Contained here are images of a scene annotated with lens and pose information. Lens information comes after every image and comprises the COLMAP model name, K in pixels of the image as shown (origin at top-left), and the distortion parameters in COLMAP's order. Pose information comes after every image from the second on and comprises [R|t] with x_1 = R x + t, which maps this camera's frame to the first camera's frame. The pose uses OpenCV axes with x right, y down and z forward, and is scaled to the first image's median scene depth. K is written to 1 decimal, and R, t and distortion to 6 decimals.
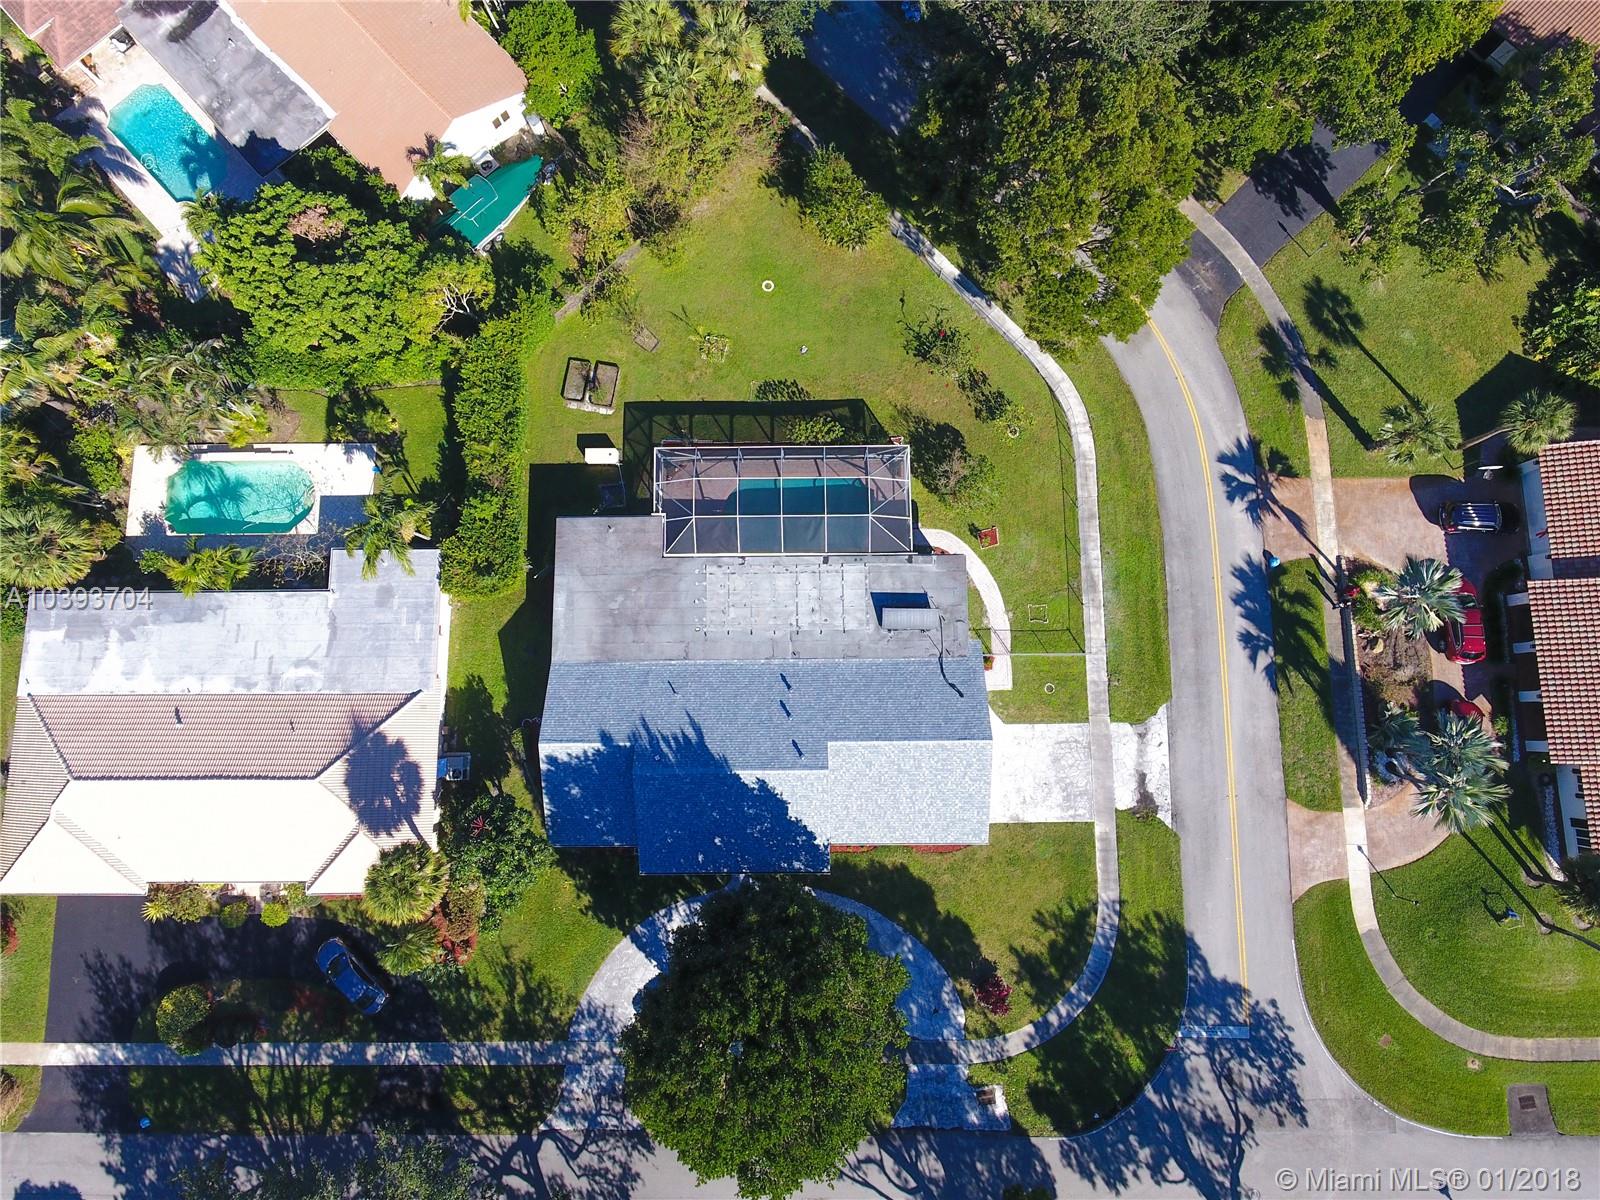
lens RADIAL K [[927.5, 0, 806.5], [0, 927.5, 568.6], [0, 0, 1]] dist [-0.006167, 0.001228]
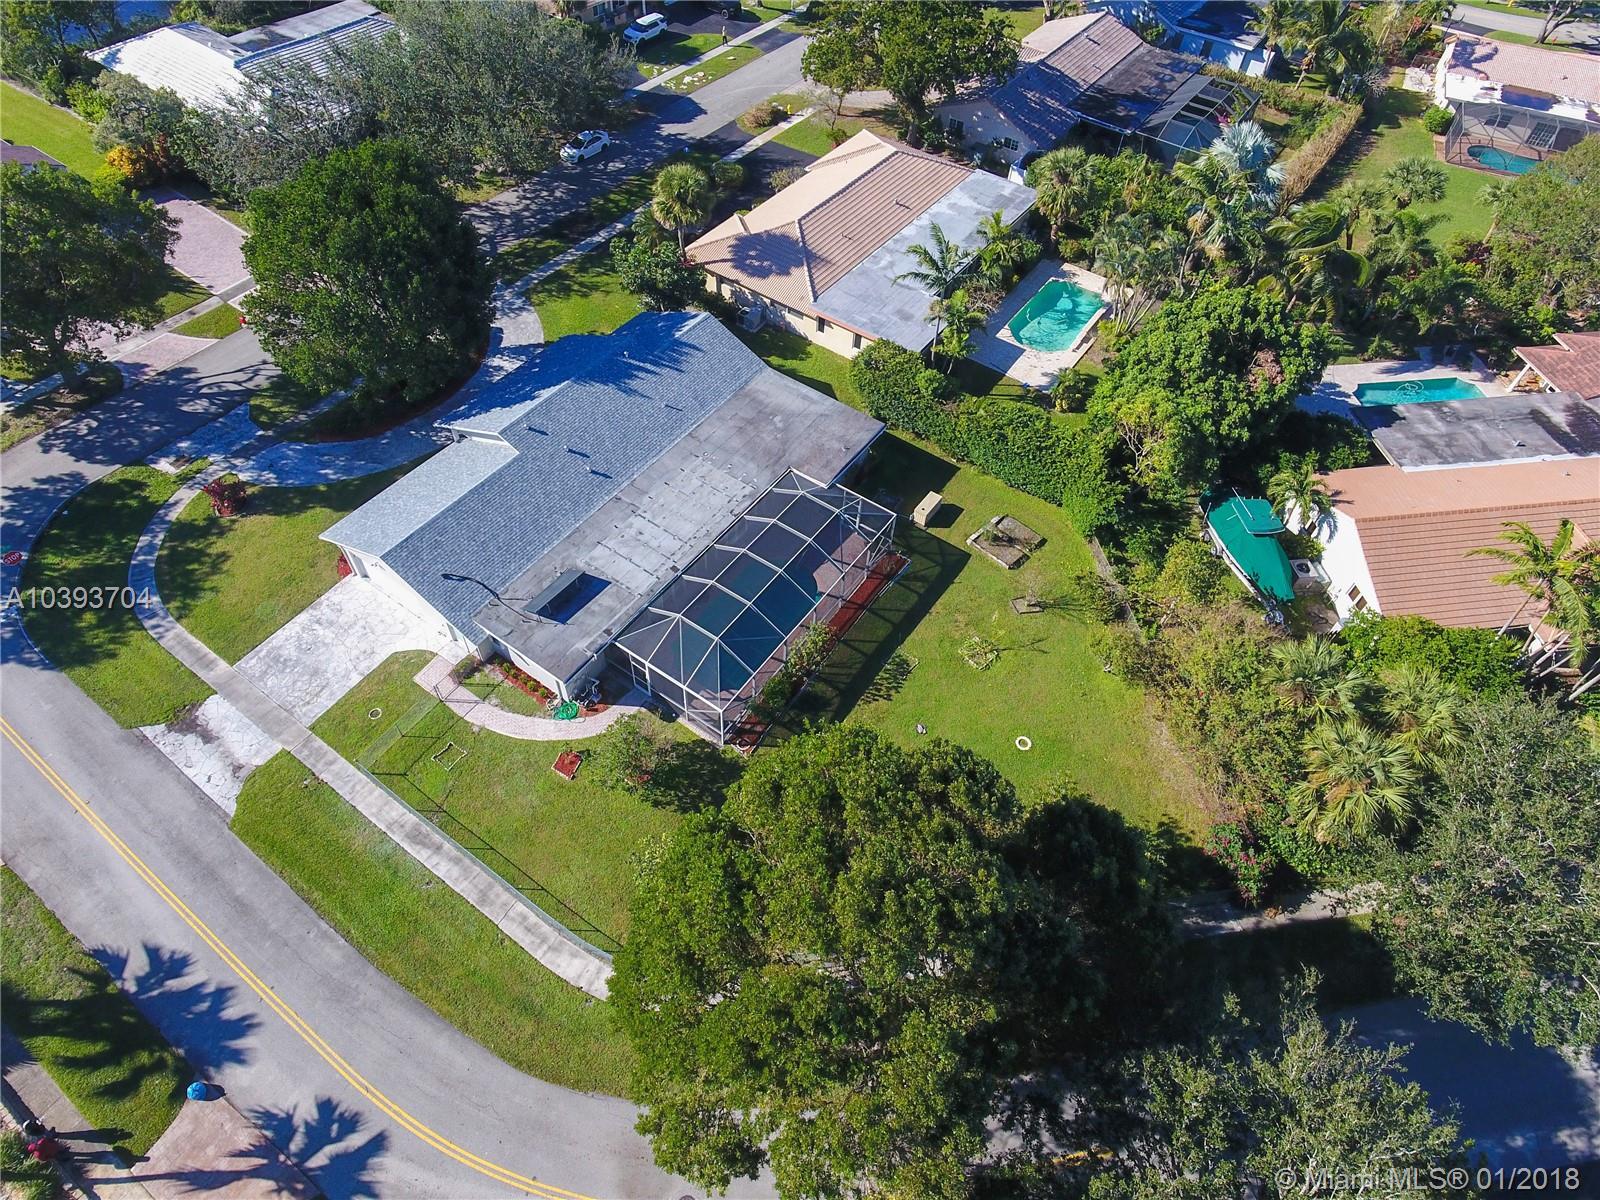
lens RADIAL K [[934.1, 0, 802.7], [0, 934.1, 573.1], [0, 0, 1]] dist [-0.003849, -0.001489]
pose [[-0.576978, 0.618396, -0.533557, 0.391520], [-0.812622, -0.368966, 0.451119, -0.467253], [0.082106, 0.693867, 0.715408, 0.369216]]
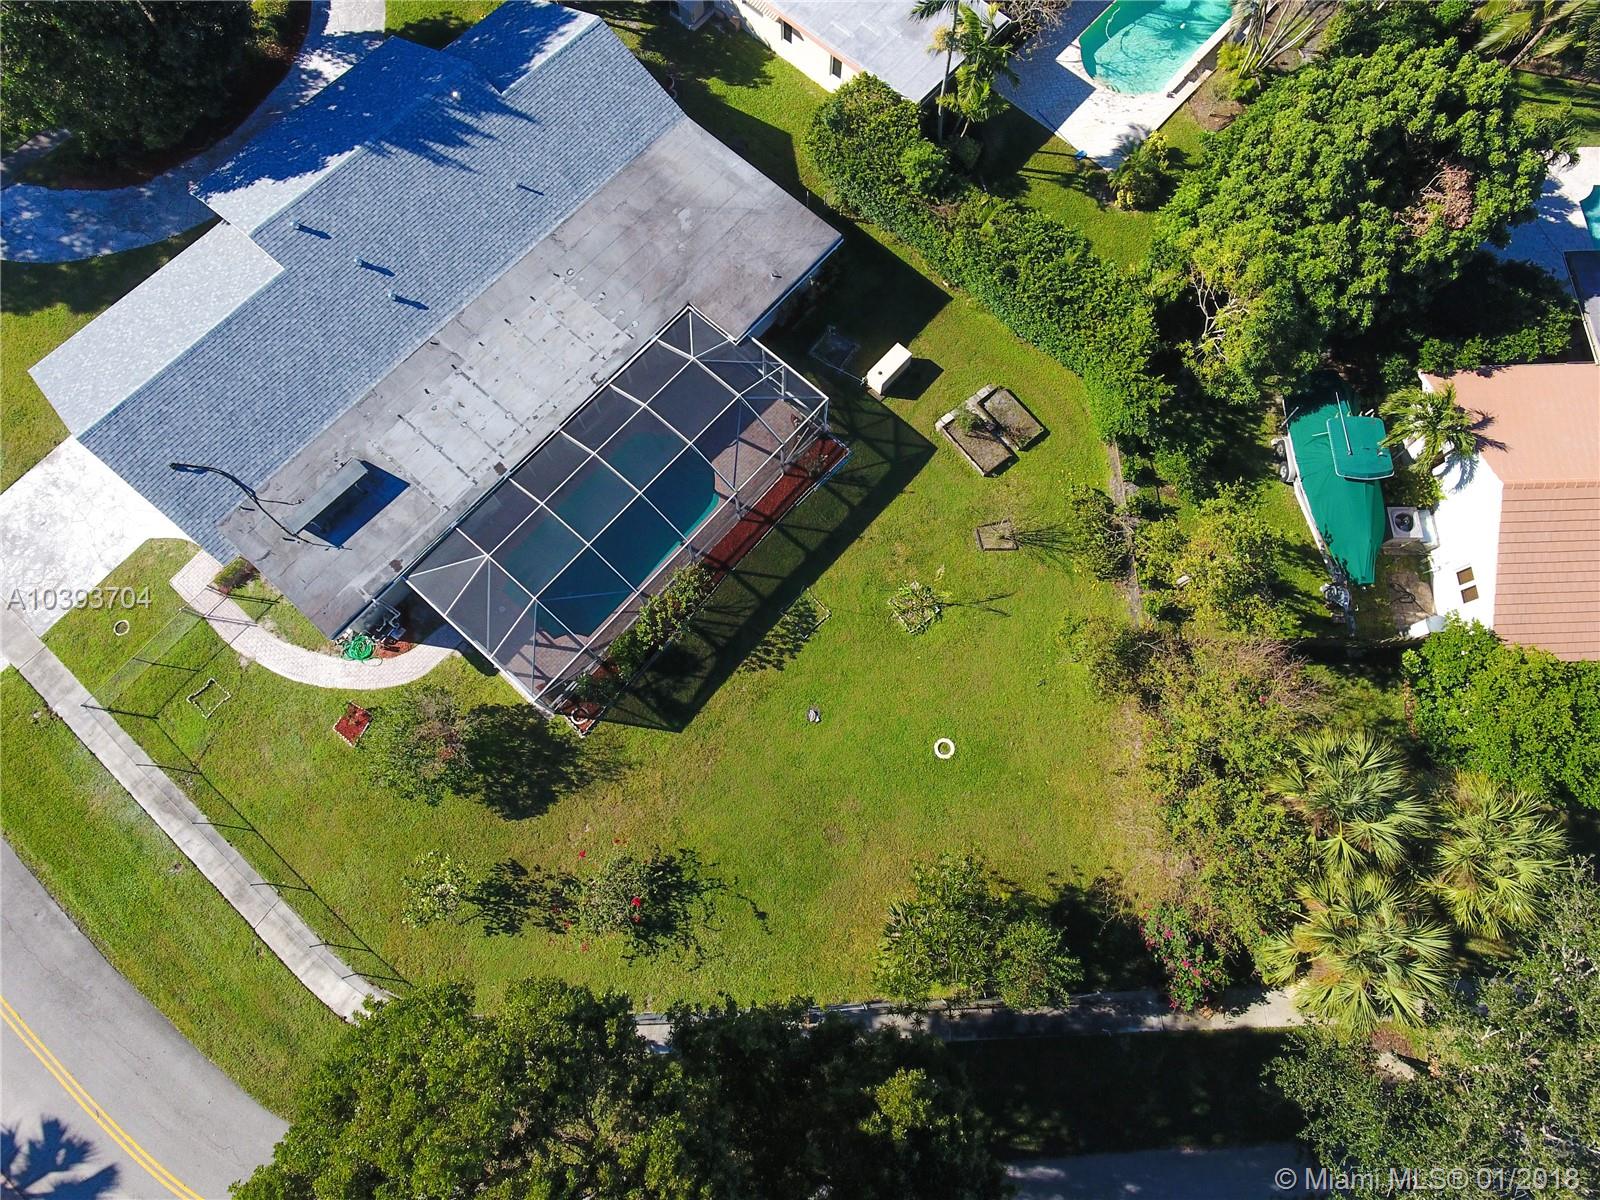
lens RADIAL K [[938.8, 0, 802.4], [0, 938.8, 569.3], [0, 0, 1]] dist [0.000603, -0.005864]
pose [[-0.666432, 0.711541, -0.222662, 0.069087], [-0.739672, -0.593513, 0.317219, -0.372586], [0.093561, 0.376102, 0.921843, 0.438634]]
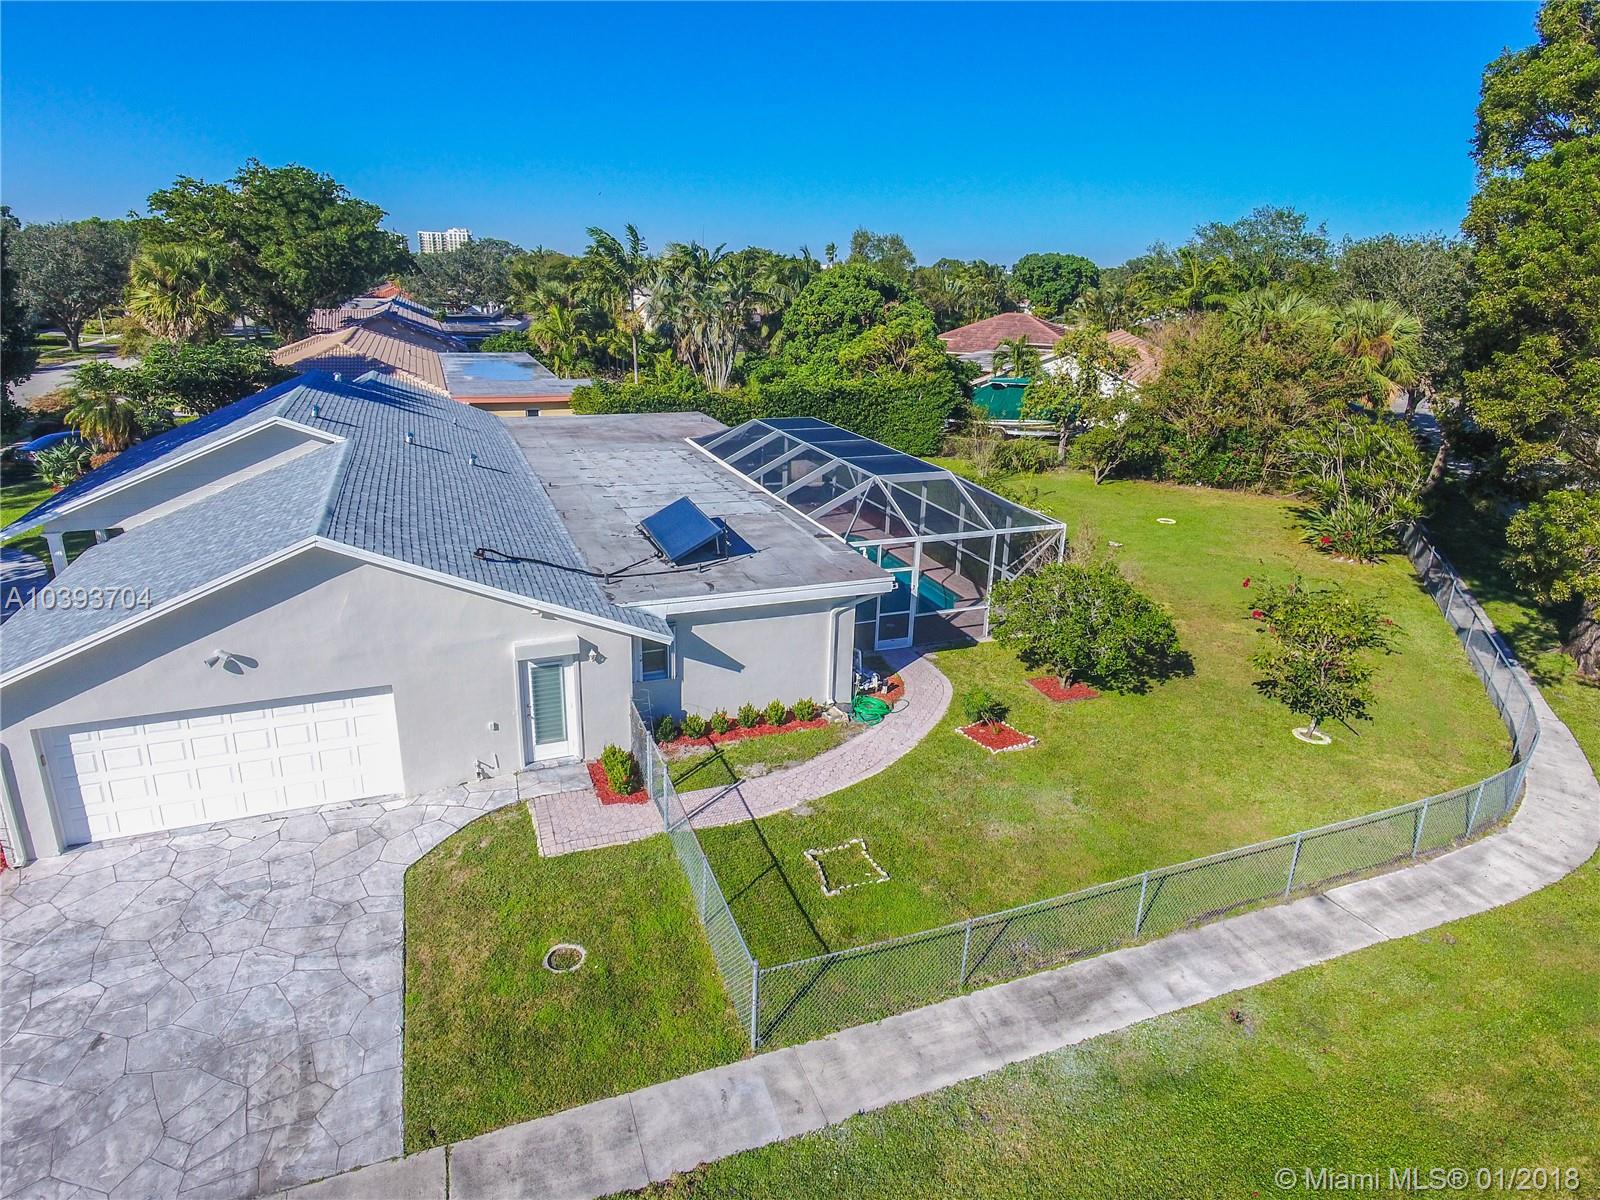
lens RADIAL K [[927.5, 0, 806.5], [0, 927.5, 568.6], [0, 0, 1]] dist [-0.006167, 0.001228]
pose [[0.365808, 0.301104, -0.880637, 0.446982], [-0.924482, 0.226673, -0.306517, 0.119087], [0.107323, 0.926259, 0.361284, 0.810612]]
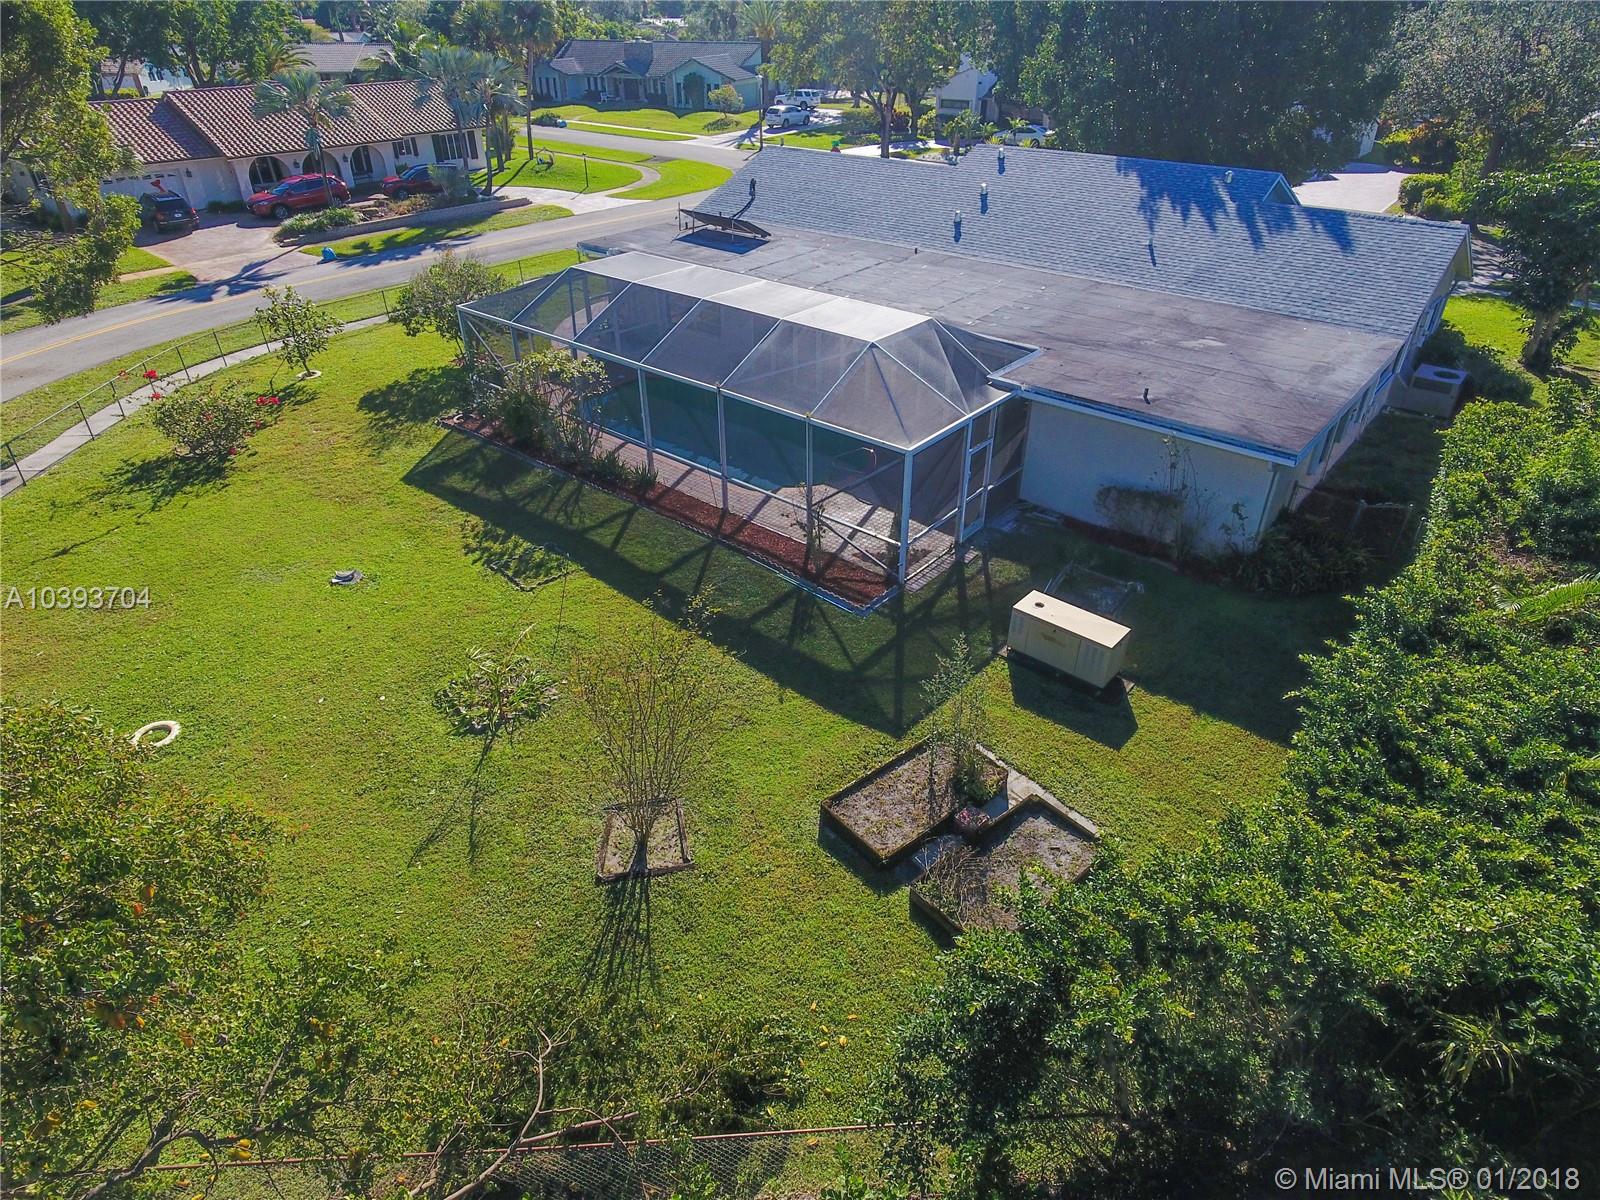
lens RADIAL K [[947.3, 0, 806.1], [0, 947.3, 555.2], [0, 0, 1]] dist [0.006686, 0.002068]
pose [[-0.761202, -0.320796, 0.563615, -0.317081], [0.642480, -0.254741, 0.722722, -0.381682], [-0.088270, 0.912248, 0.400015, 0.870299]]
